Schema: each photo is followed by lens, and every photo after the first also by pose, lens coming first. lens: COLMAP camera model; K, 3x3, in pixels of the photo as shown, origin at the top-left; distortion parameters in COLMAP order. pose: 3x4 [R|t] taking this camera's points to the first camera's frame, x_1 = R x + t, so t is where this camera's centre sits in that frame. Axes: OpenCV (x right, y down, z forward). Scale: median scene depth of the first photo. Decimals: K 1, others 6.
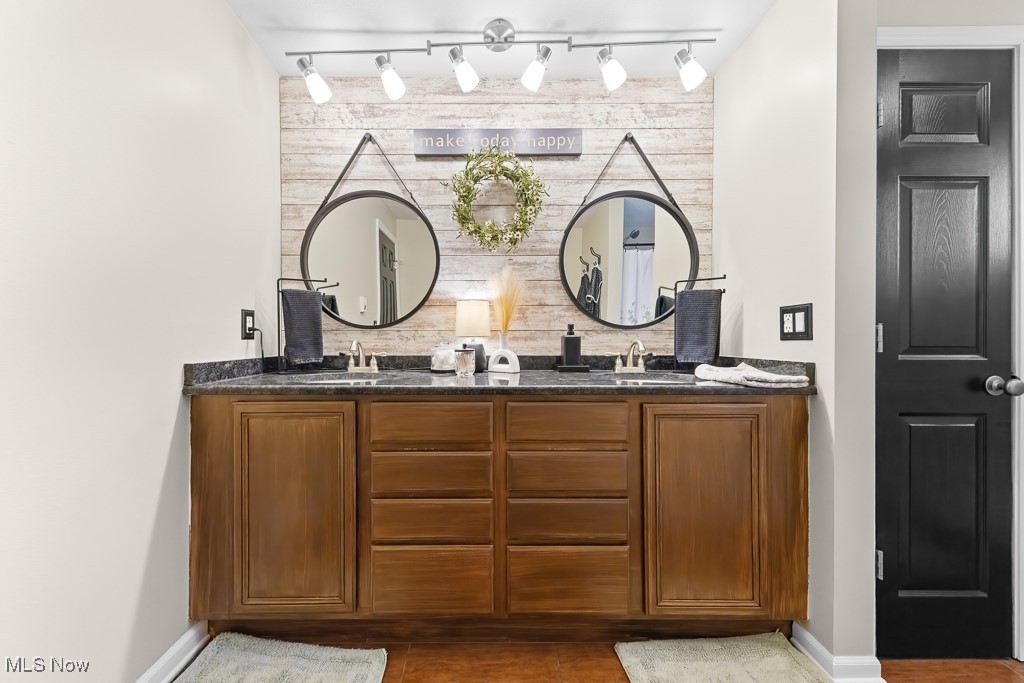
lens RADIAL K [[367.6, 0, 477.4], [0, 367.6, 341.0], [0, 0, 1]] dist [0.012874, -0.003757]
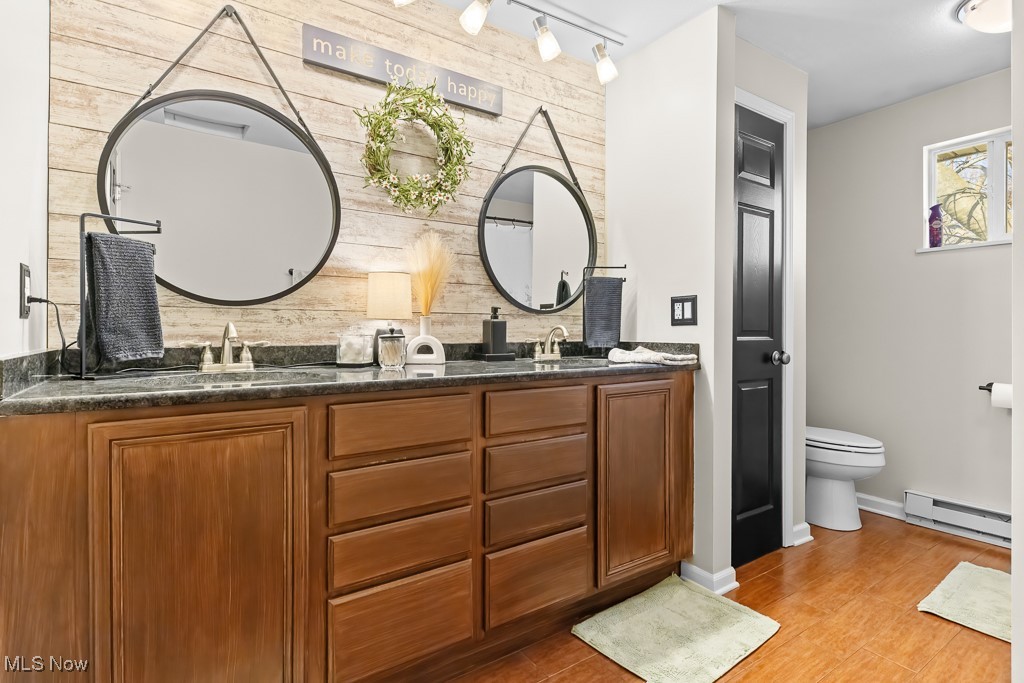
lens RADIAL K [[508.9, 0, 525.1], [0, 508.9, 332.7], [0, 0, 1]] dist [0.015275, -0.012740]
pose [[0.819384, -0.001227, 0.573244, -0.399171], [0.000200, 0.999998, 0.001854, 0.014094], [-0.573245, -0.001404, 0.819383, -0.042055]]
